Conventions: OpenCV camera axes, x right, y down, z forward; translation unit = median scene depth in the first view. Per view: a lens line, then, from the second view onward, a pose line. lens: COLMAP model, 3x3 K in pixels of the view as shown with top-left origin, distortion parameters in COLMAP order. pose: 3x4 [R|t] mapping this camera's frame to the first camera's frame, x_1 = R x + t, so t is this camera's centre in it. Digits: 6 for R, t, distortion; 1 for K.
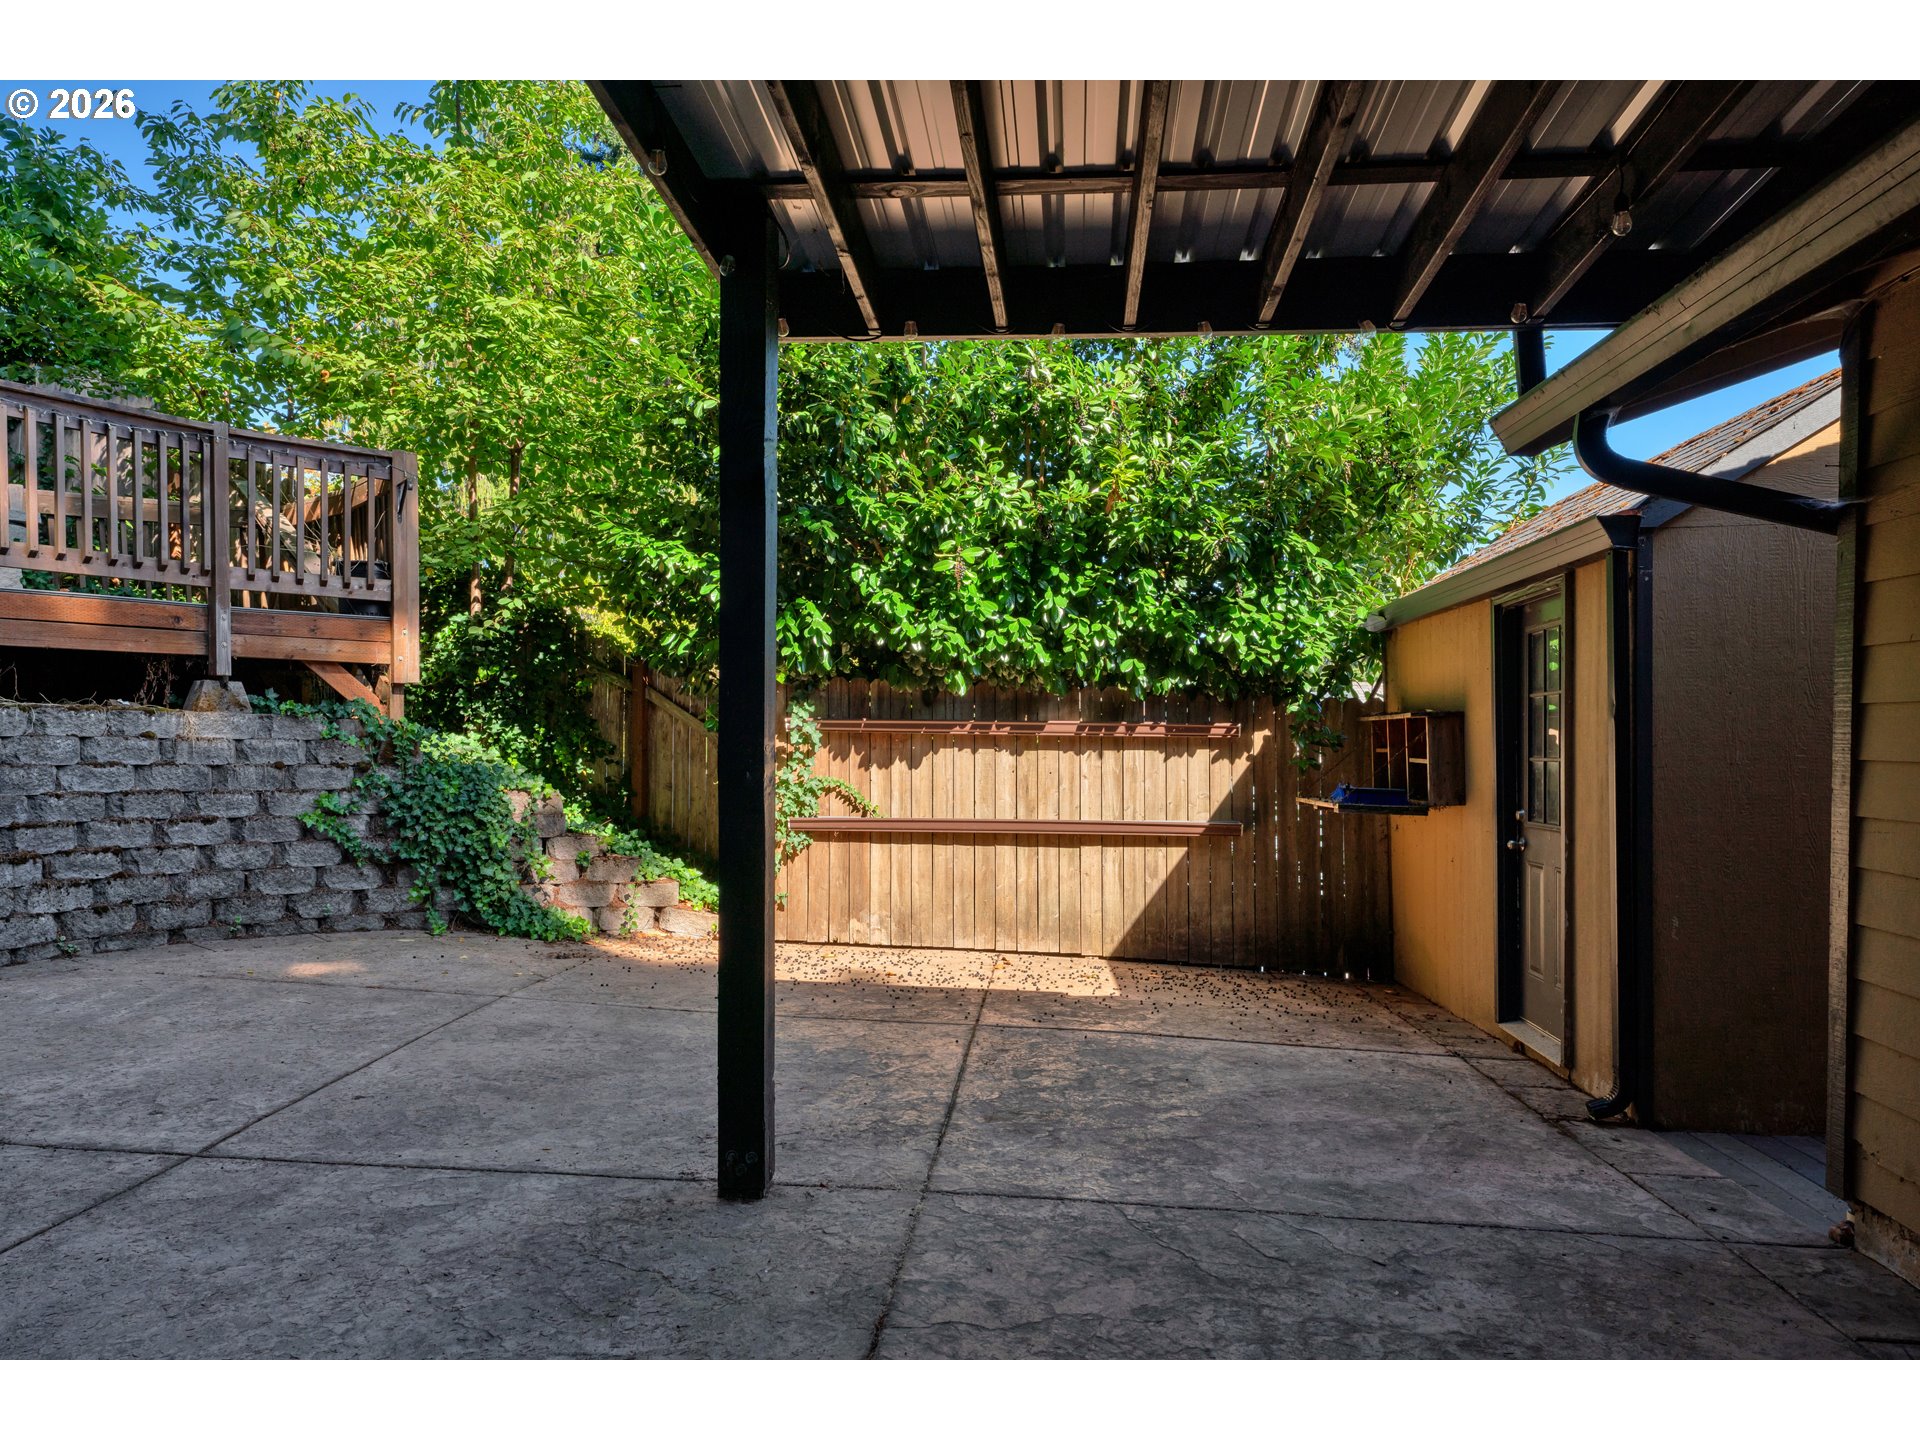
lens RADIAL K [[1285.6, 0, 931.0], [0, 1285.6, 722.6], [0, 0, 1]] dist [0.041642, 0.000755]
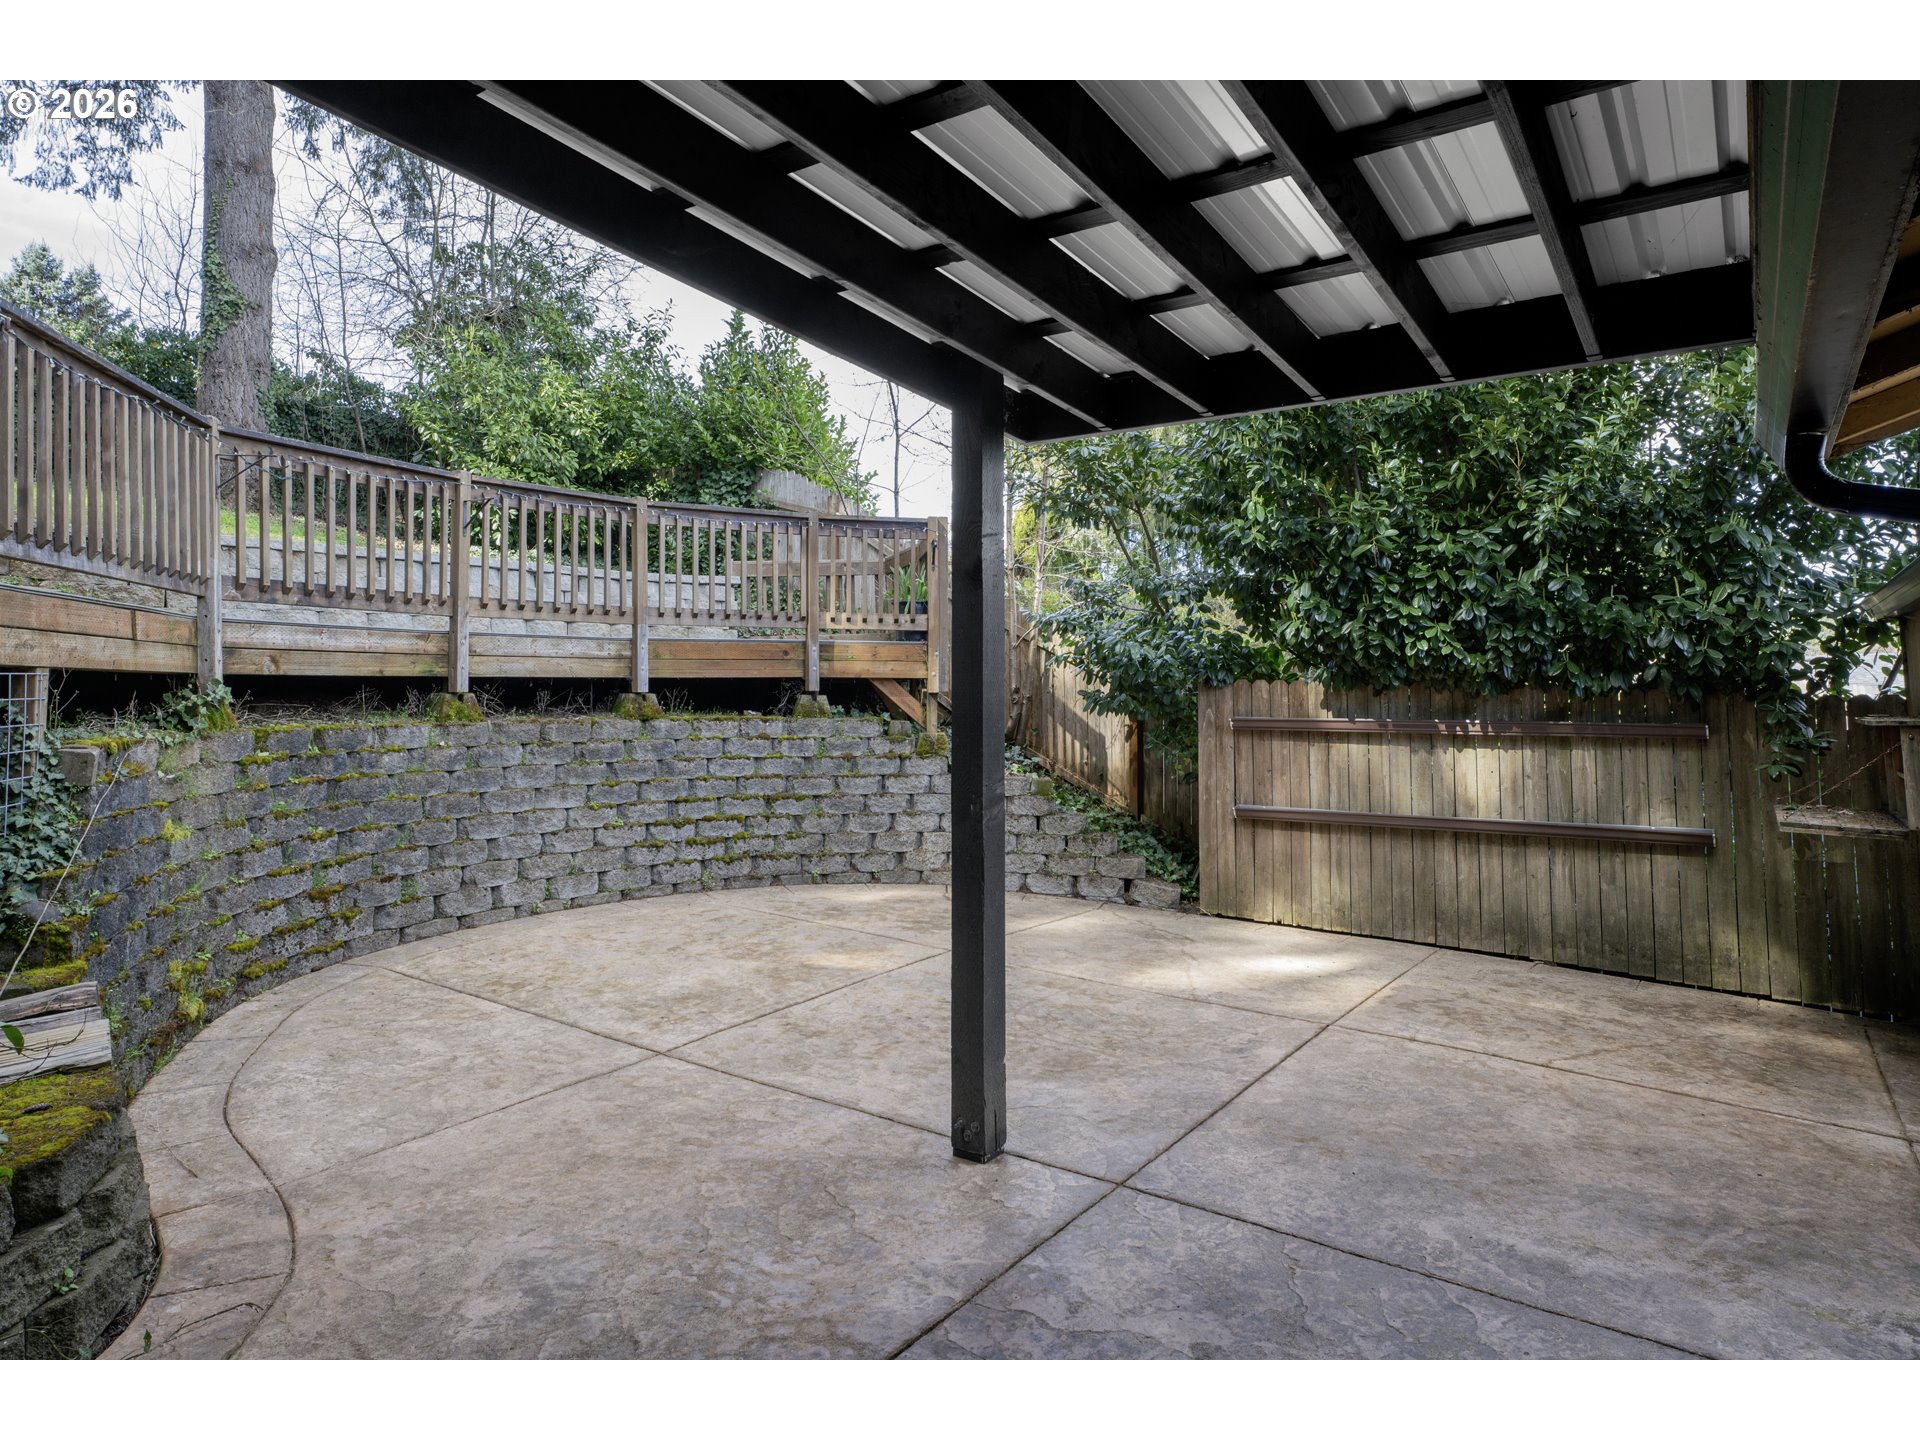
lens RADIAL K [[1112.1, 0, 965.5], [0, 1112.1, 652.9], [0, 0, 1]] dist [0.027067, 0.000399]
pose [[0.874957, -0.032800, -0.483089, 0.194121], [0.016465, 0.999141, -0.038017, -0.033260], [0.483921, 0.025309, 0.874746, 0.040895]]
